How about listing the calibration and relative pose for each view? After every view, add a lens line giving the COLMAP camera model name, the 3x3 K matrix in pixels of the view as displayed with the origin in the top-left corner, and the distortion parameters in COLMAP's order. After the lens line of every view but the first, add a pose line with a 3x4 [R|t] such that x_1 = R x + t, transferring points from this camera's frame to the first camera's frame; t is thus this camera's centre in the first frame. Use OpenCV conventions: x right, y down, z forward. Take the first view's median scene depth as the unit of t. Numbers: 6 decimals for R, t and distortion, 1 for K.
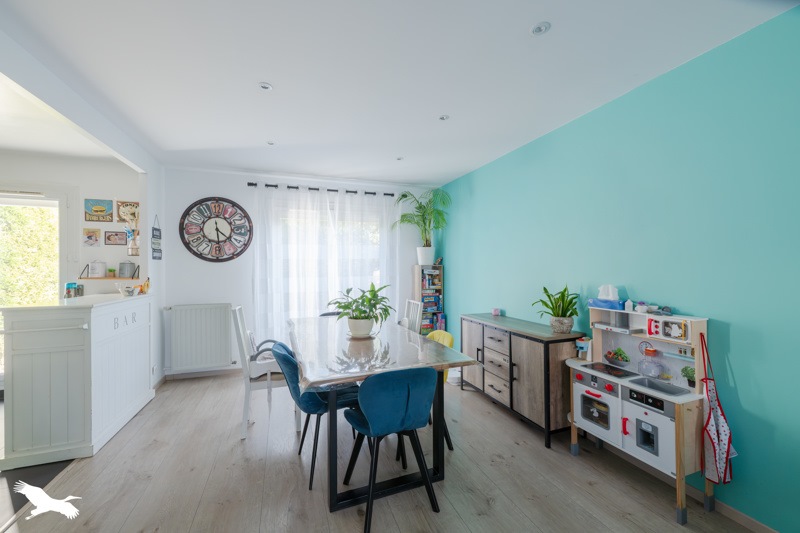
lens RADIAL K [[319.3, 0, 401.9], [0, 319.3, 266.9], [0, 0, 1]] dist [-0.001415, -0.000243]
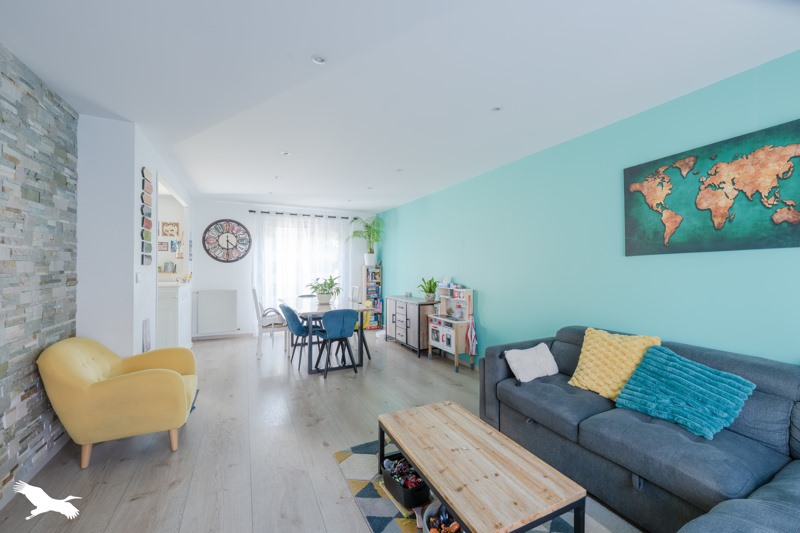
lens RADIAL K [[319.3, 0, 400.4], [0, 319.3, 265.8], [0, 0, 1]] dist [-0.001415, -0.000243]
pose [[0.995212, 0.008416, 0.097377, 0.110430], [-0.007986, 0.999957, -0.004796, 0.001500], [-0.097413, 0.003996, 0.995236, -0.749119]]
